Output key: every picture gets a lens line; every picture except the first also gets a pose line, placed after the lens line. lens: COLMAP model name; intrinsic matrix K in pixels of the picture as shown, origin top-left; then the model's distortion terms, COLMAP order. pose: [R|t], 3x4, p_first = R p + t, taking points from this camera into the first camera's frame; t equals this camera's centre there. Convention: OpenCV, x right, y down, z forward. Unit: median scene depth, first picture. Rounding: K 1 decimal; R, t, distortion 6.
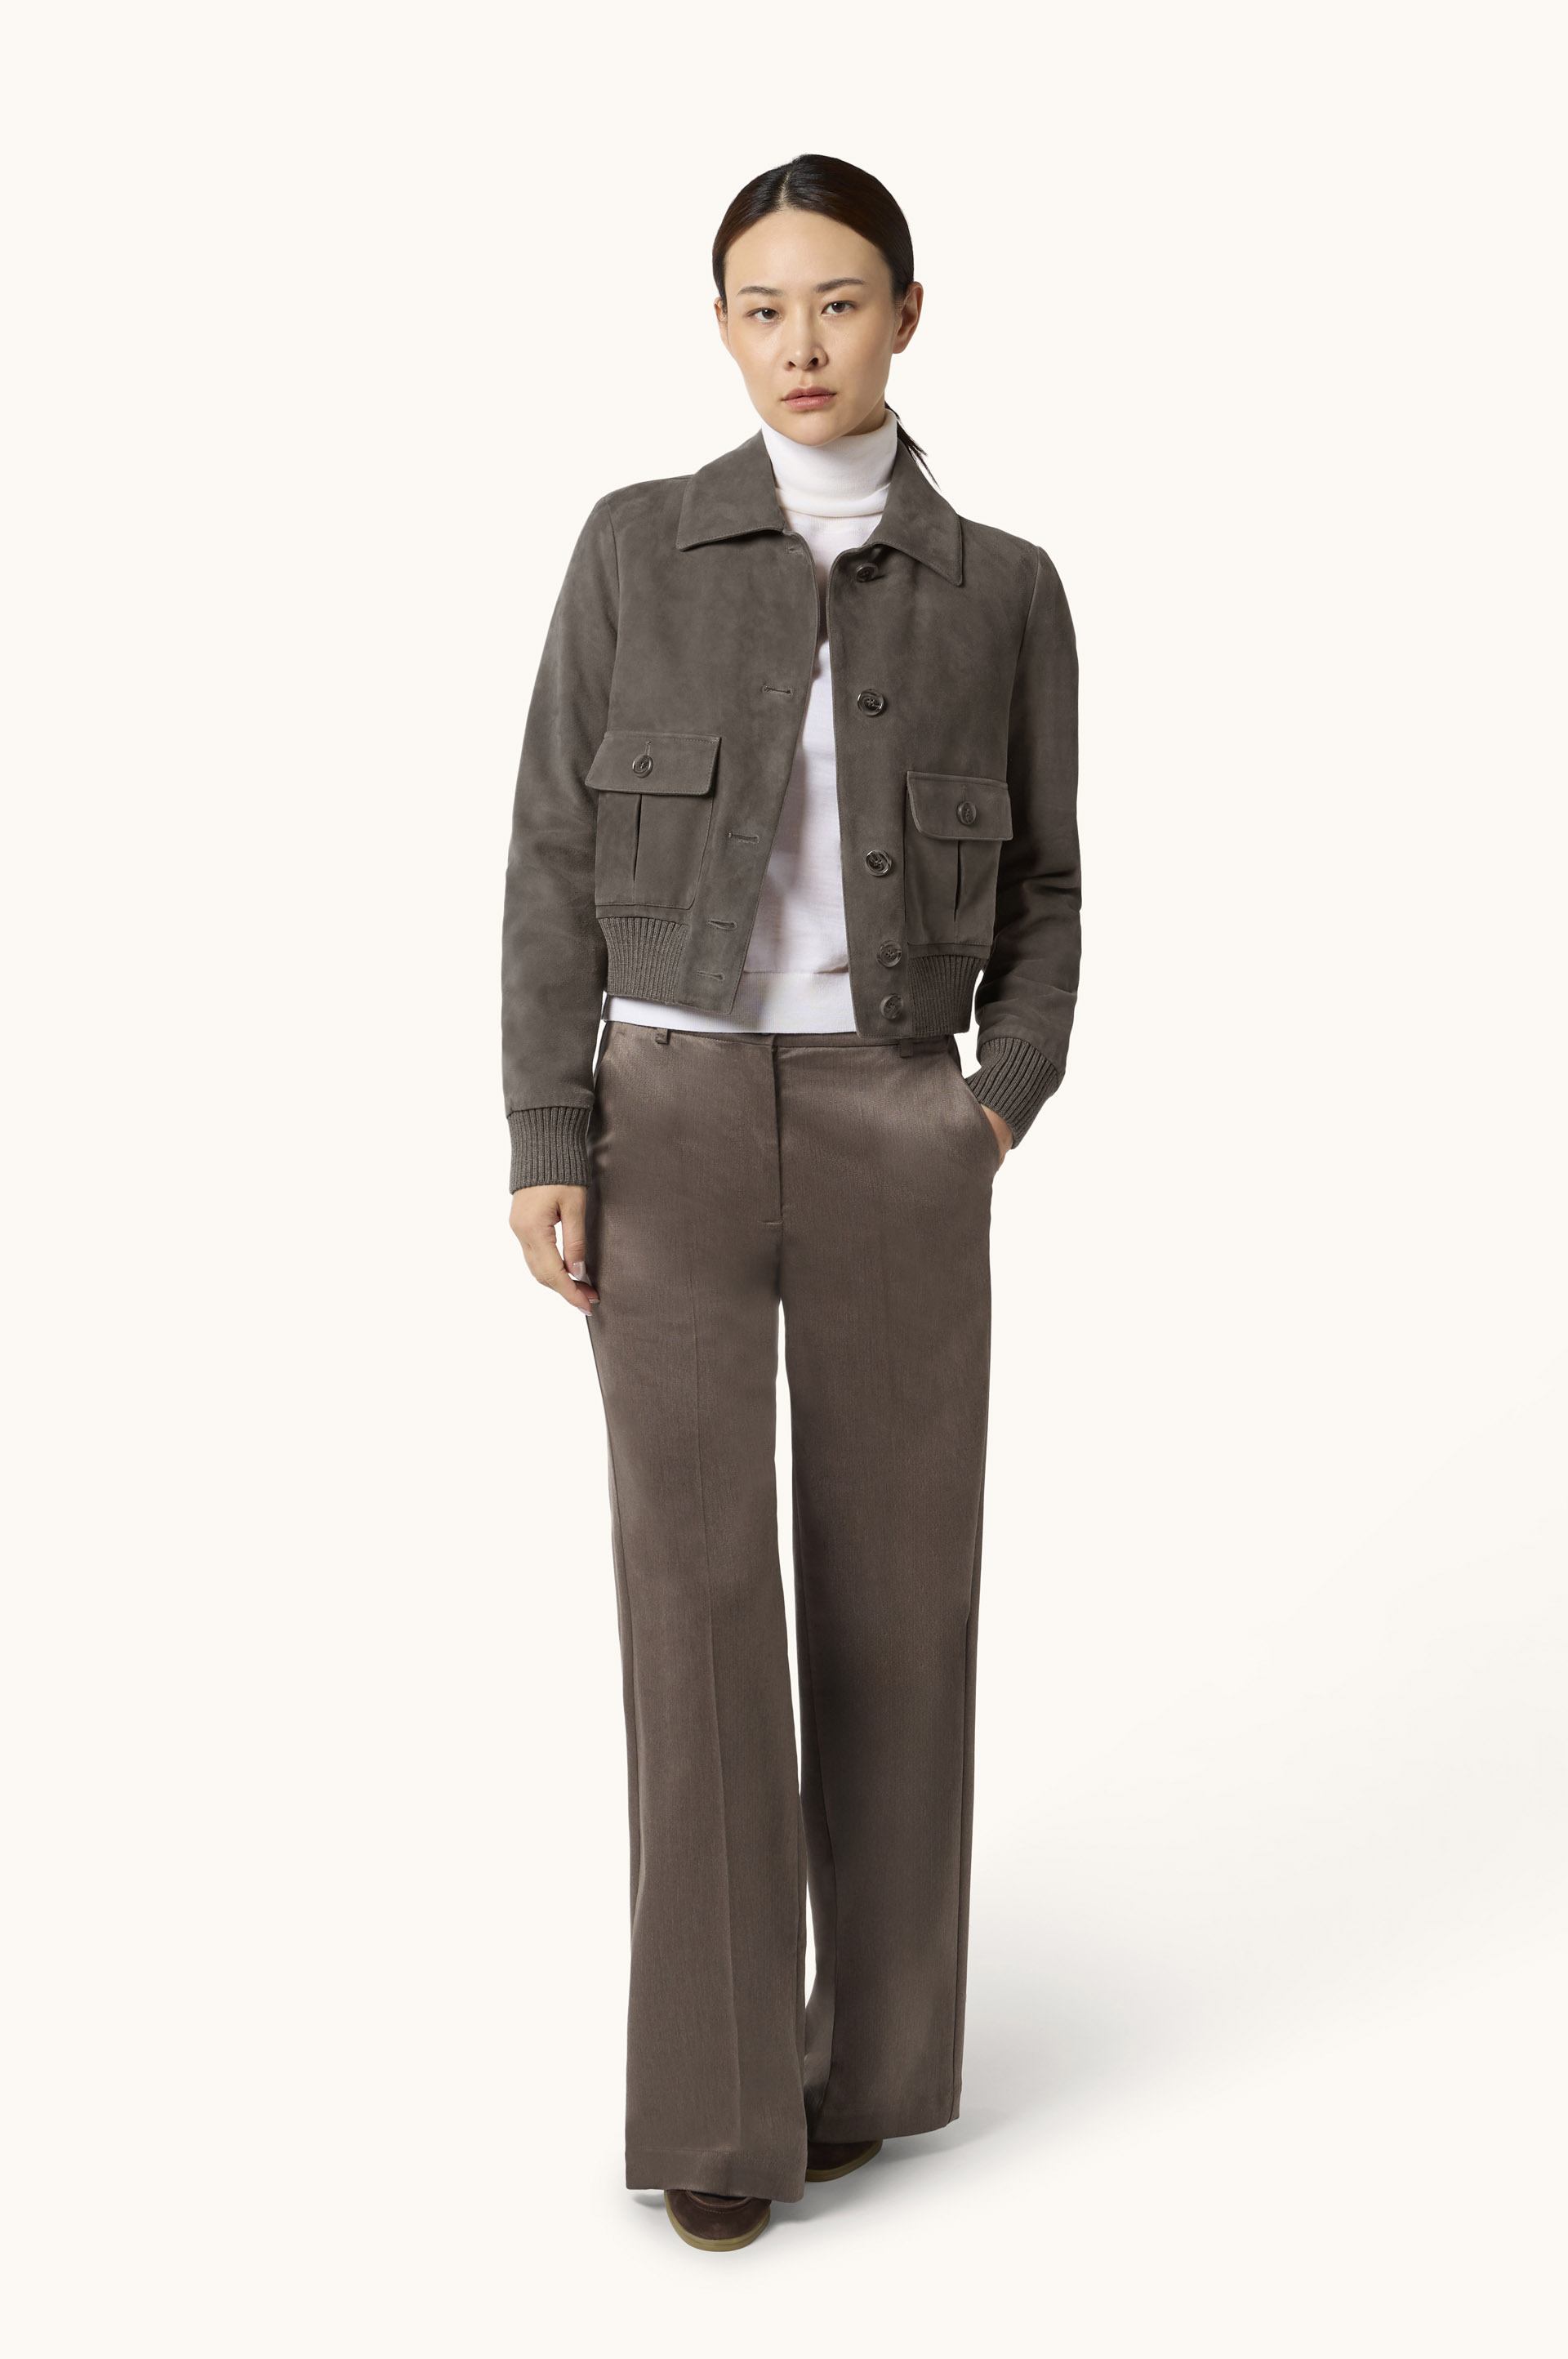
lens RADIAL K [[6737.0, 0, 784.0], [0, 6737.0, 1179.5], [0, 0, 1]] dist [0.041436, 0.512396]
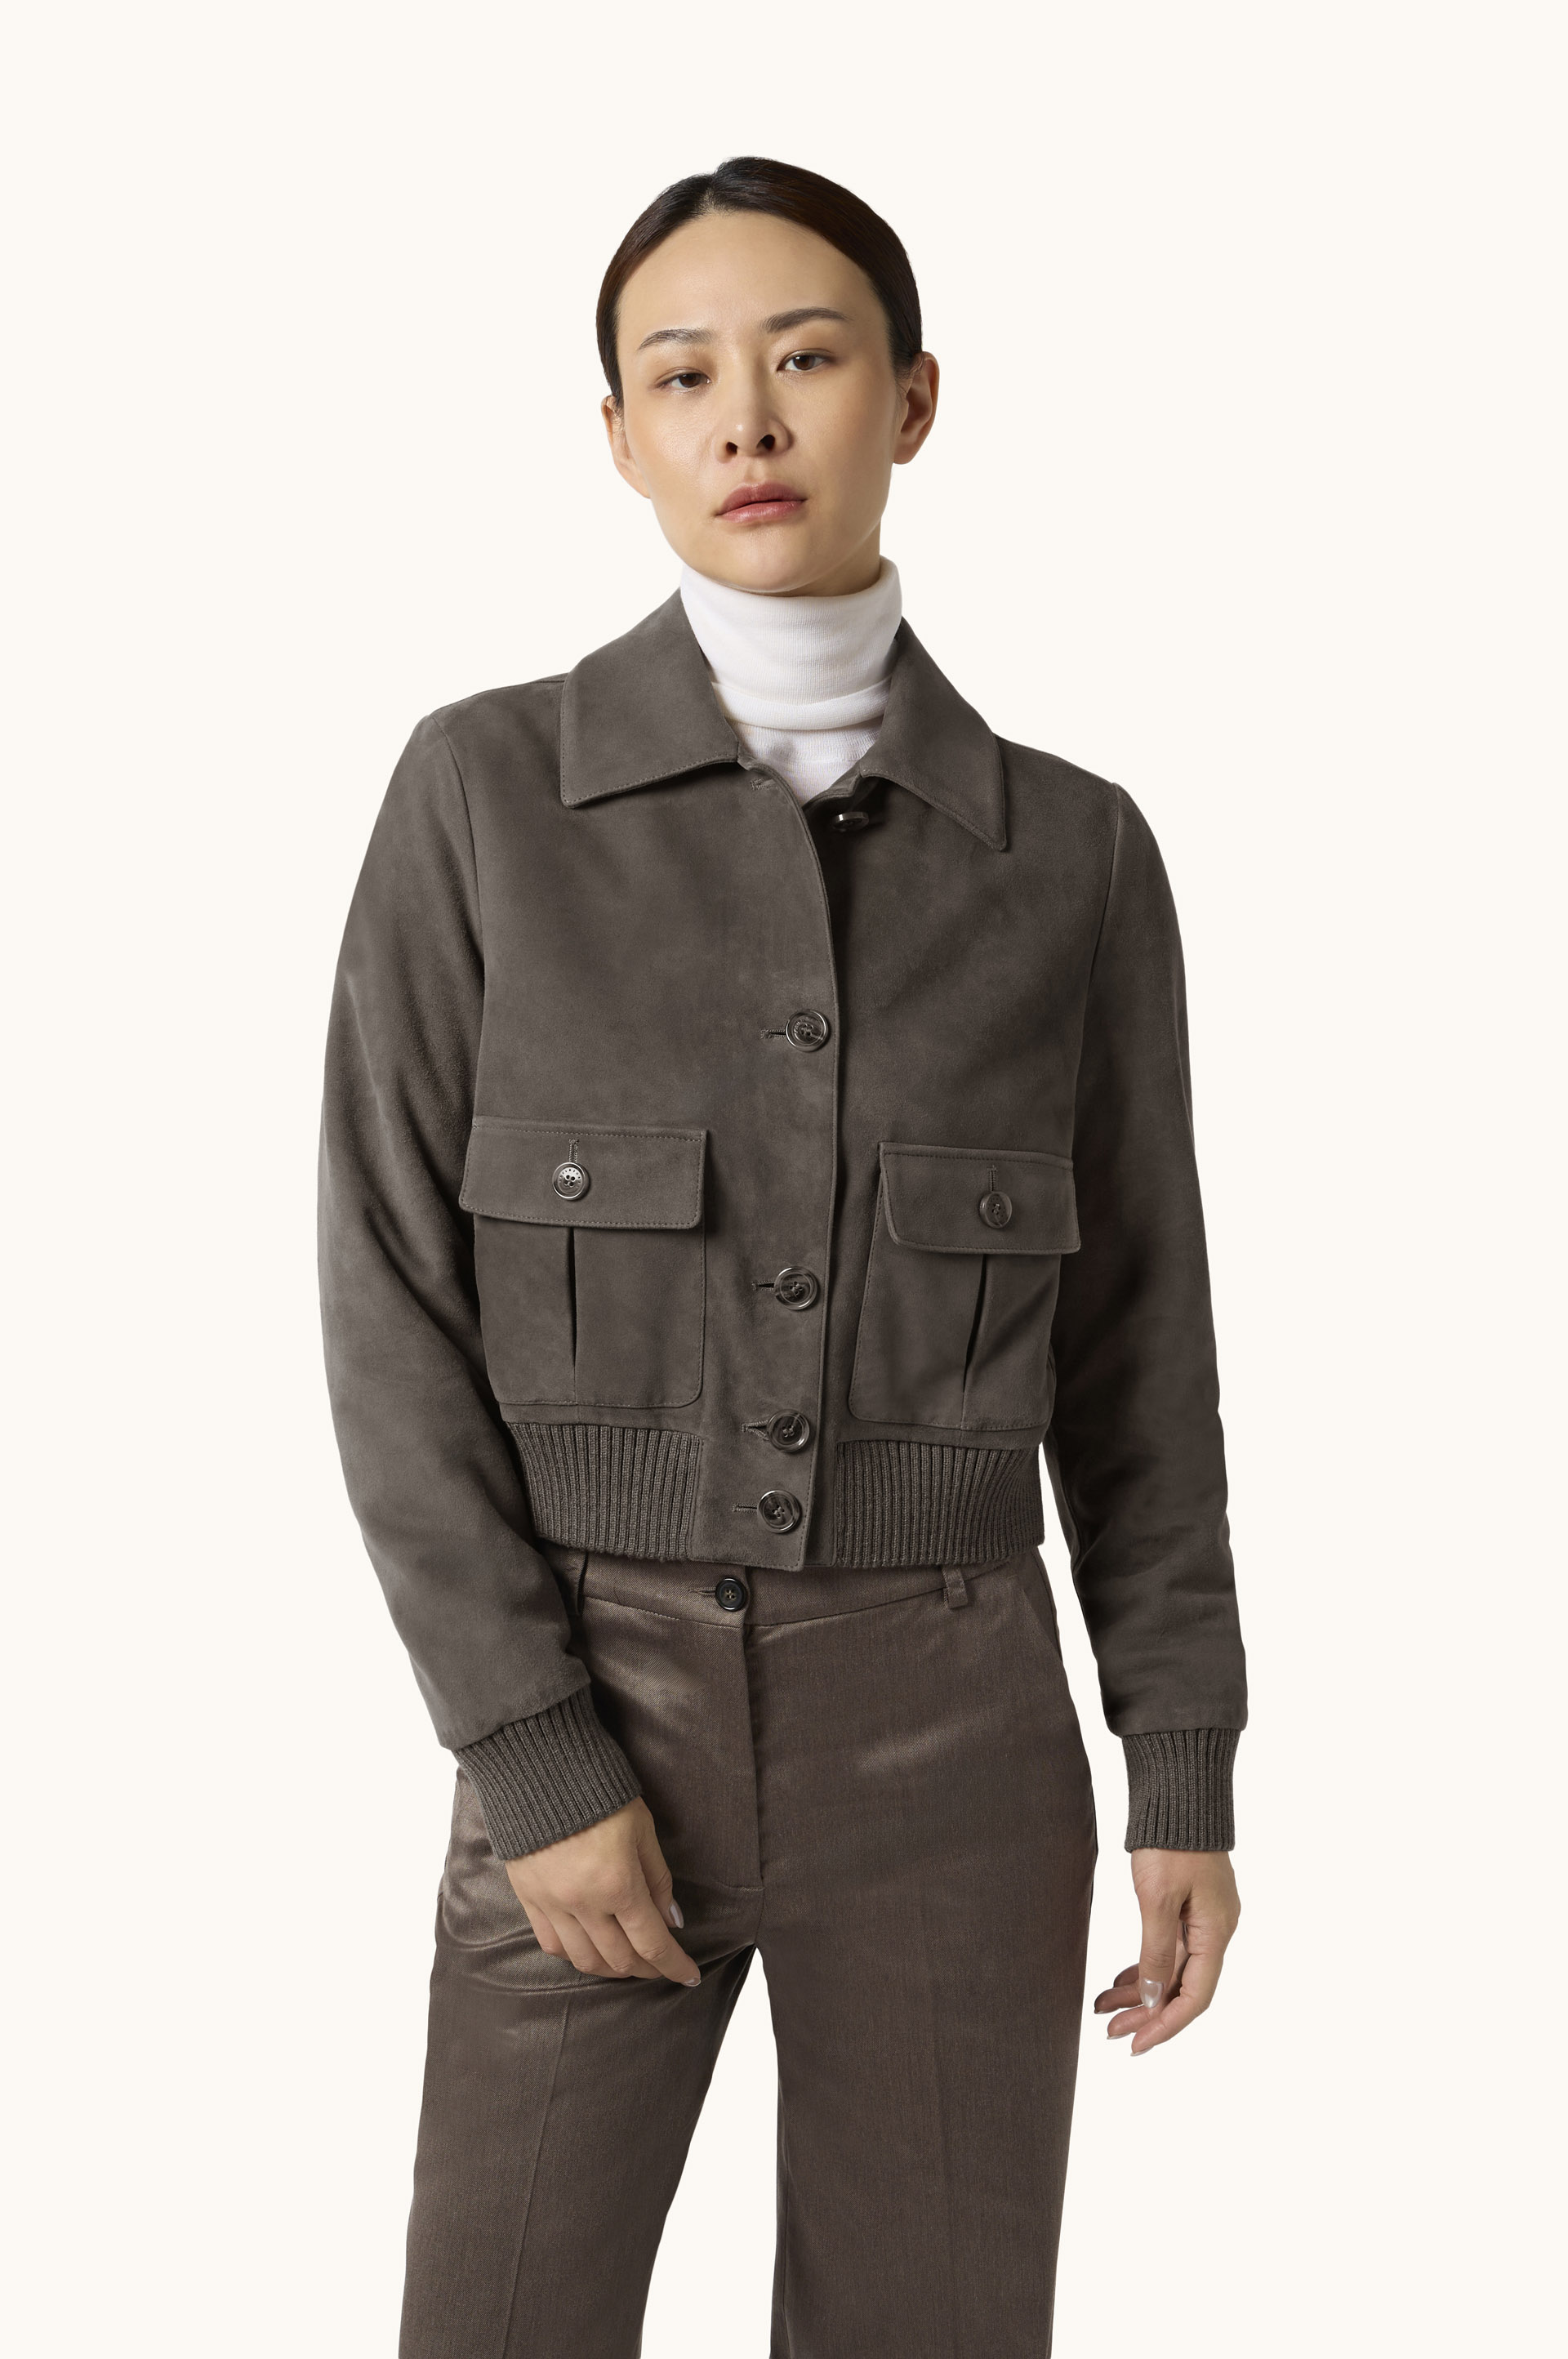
lens RADIAL K [[6737.0, 0, 784.0], [0, 6737.0, 1179.5], [0, 0, 1]] dist [0.041436, 0.512396]
pose [[0.999528, -0.029972, 0.006710, -0.000016], [0.030330, 0.997631, -0.061744, -0.019264], [-0.004843, 0.061918, 0.998069, 0.387628]]
